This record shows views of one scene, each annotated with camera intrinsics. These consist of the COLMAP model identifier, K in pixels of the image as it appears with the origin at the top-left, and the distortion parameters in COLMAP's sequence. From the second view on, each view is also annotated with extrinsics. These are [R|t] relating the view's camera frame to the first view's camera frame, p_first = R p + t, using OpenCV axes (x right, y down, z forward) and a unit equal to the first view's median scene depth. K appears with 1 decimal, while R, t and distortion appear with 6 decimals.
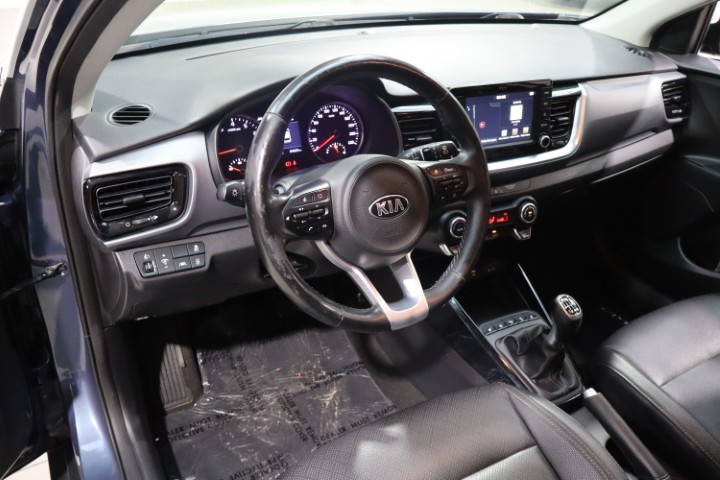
lens RADIAL K [[581.3, 0, 357.1], [0, 581.3, 242.9], [0, 0, 1]] dist [-0.009786, 0.007534]
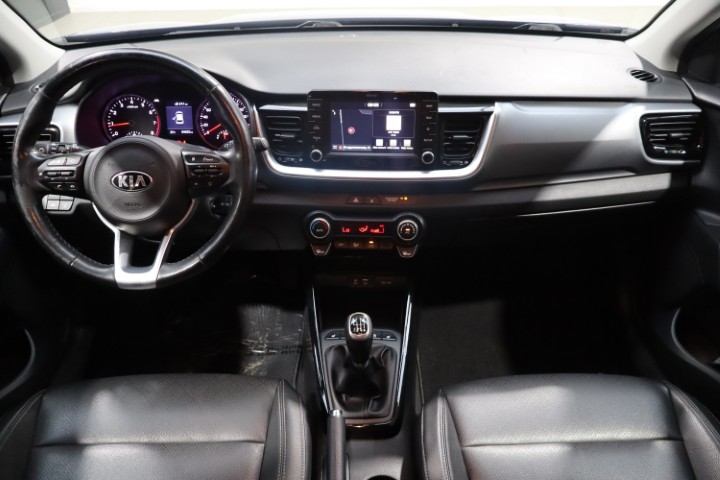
lens RADIAL K [[581.3, 0, 358.8], [0, 581.3, 240.8], [0, 0, 1]] dist [-0.009786, 0.007534]
pose [[0.886211, 0.200252, -0.417767, 0.660310], [-0.204025, 0.978299, 0.036139, -0.055370], [0.415937, 0.053208, 0.907835, 0.108157]]
